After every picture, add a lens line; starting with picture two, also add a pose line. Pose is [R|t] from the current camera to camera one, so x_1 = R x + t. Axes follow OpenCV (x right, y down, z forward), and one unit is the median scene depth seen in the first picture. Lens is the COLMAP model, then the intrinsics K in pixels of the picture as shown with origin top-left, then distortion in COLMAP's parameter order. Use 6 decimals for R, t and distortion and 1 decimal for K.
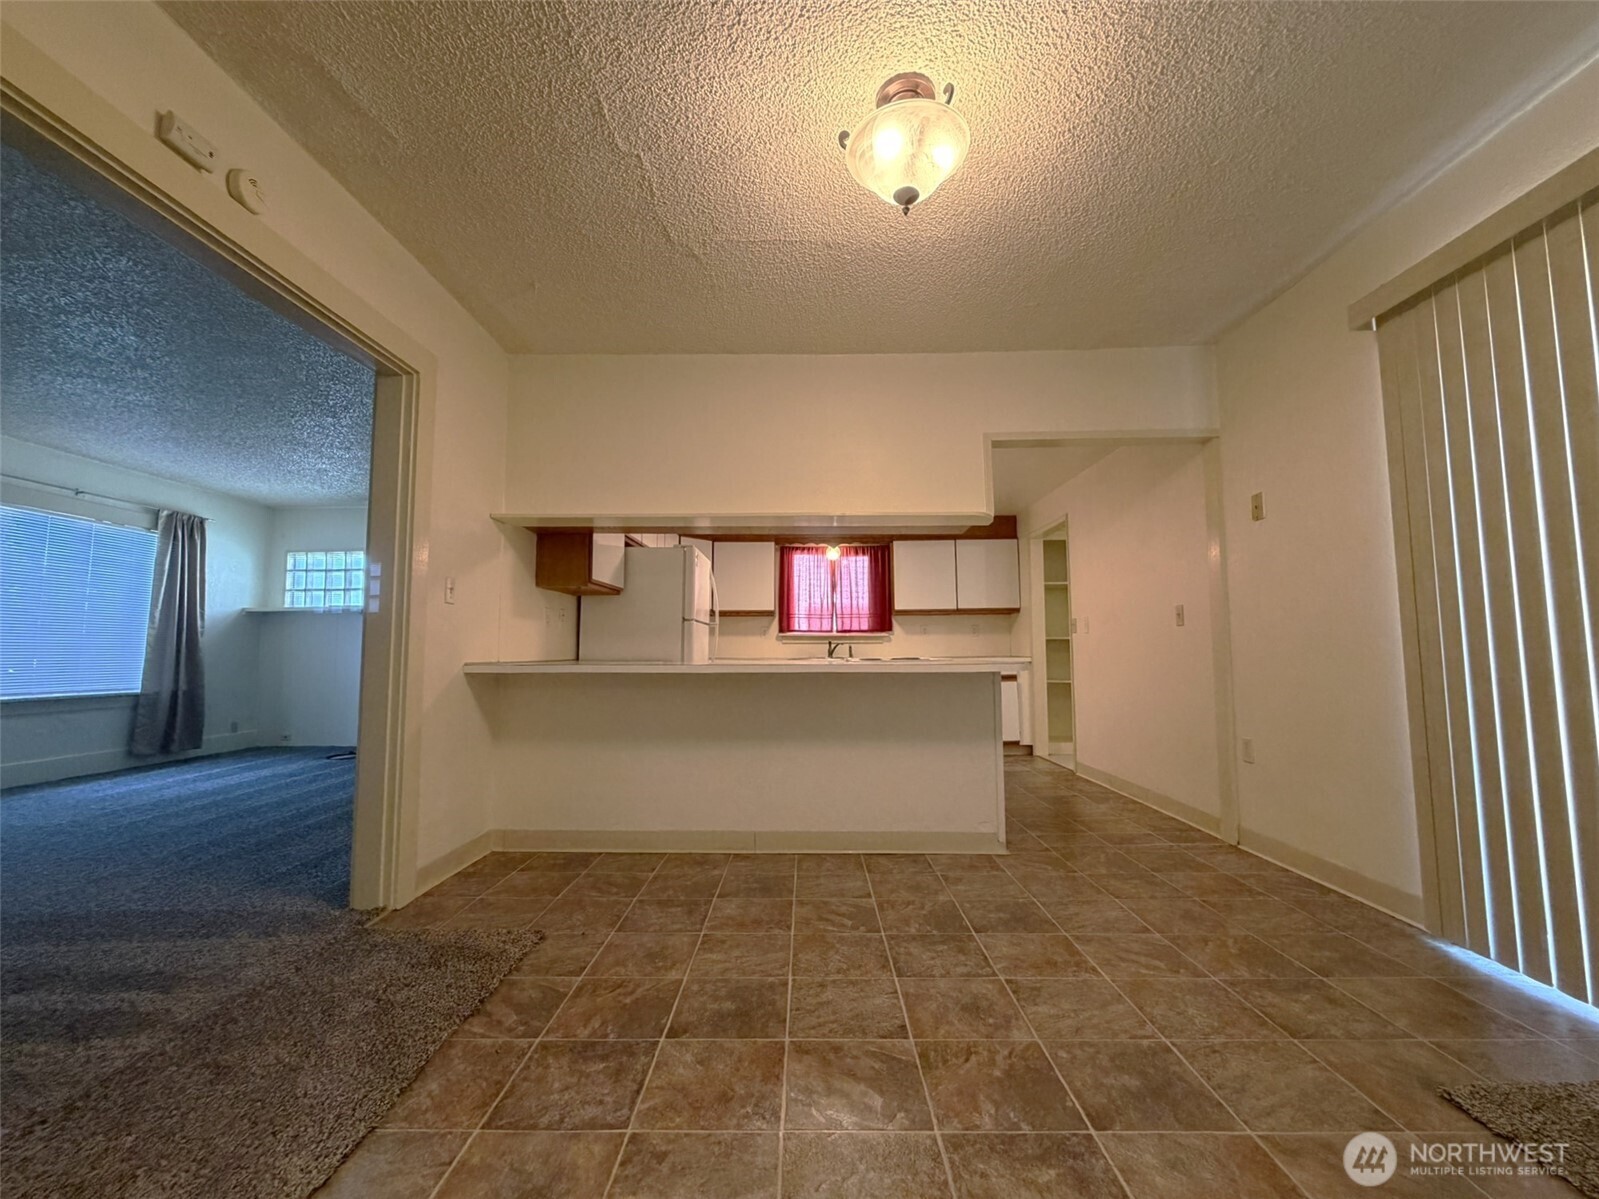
lens RADIAL K [[654.7, 0, 798.9], [0, 654.7, 596.0], [0, 0, 1]] dist [-0.000970, -0.000368]
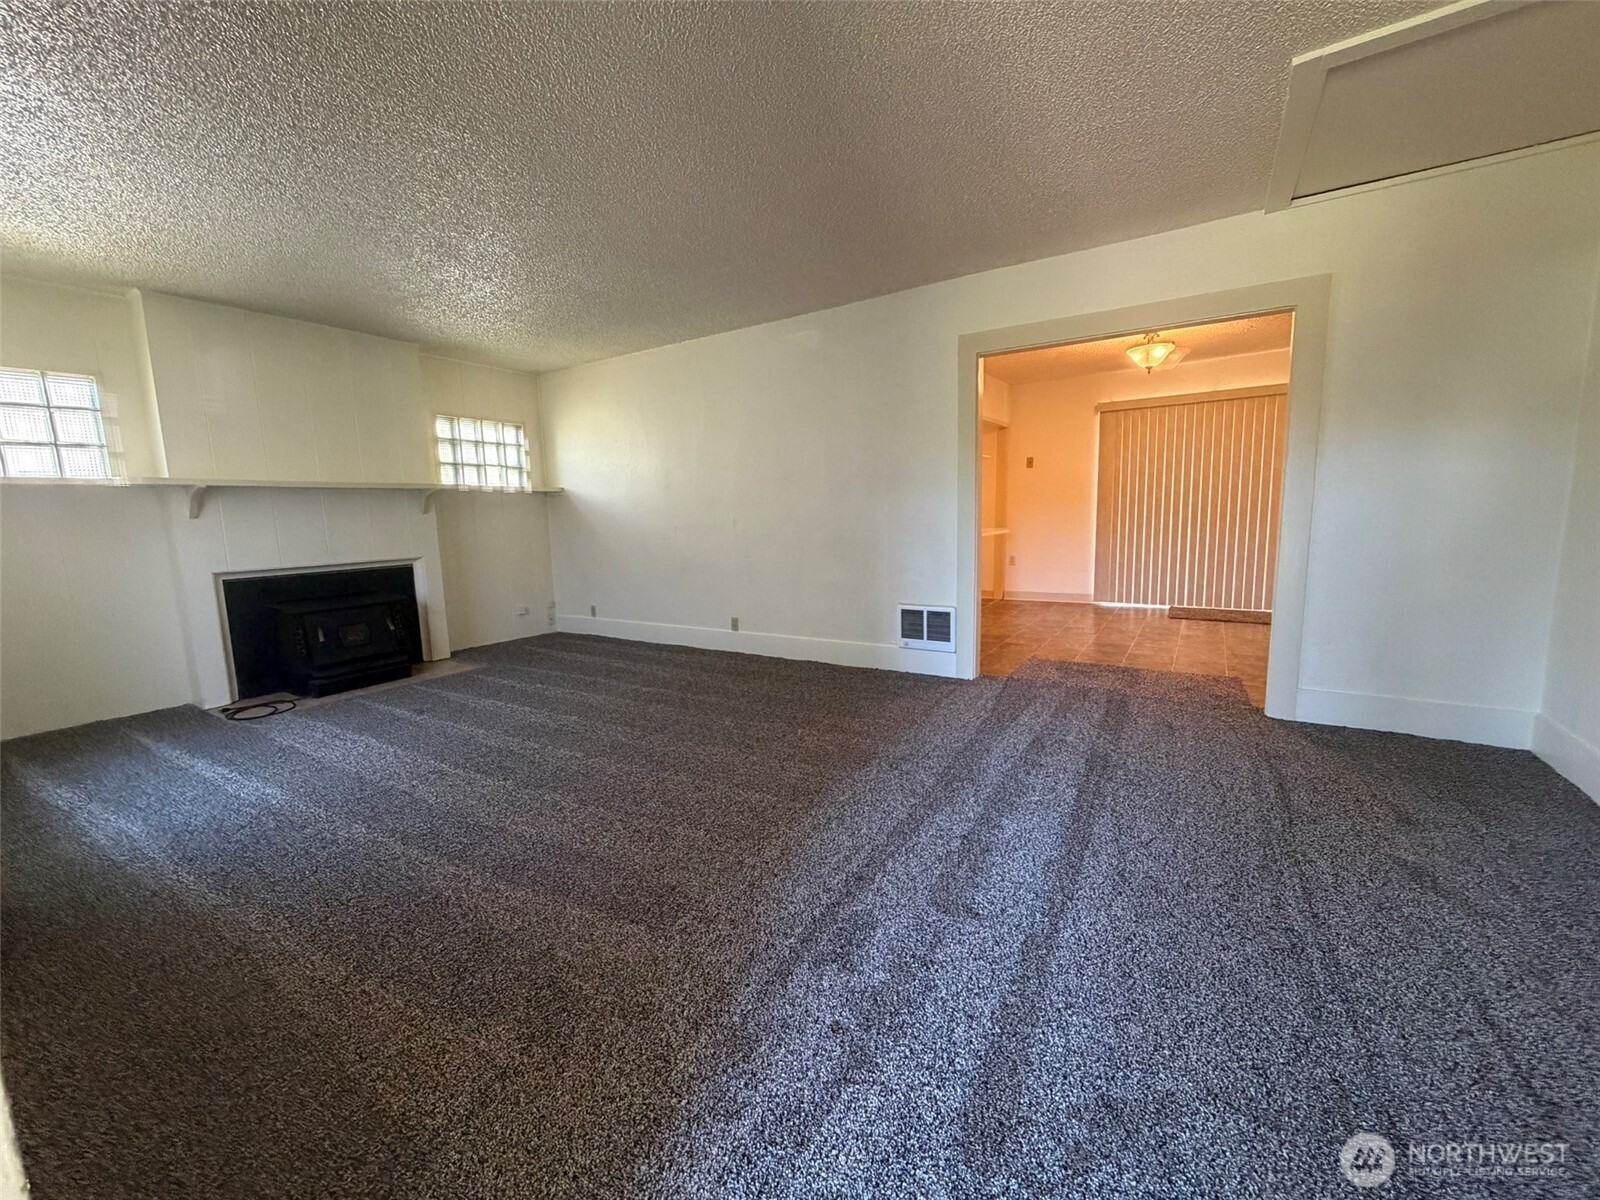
lens RADIAL K [[636.0, 0, 794.8], [0, 636.0, 599.4], [0, 0, 1]] dist [-0.000277, -0.000096]
pose [[0.527787, -0.127900, 0.839692, -1.811883], [-0.045887, 0.982860, 0.178550, -0.013585], [-0.848136, -0.132768, 0.512872, 0.429770]]
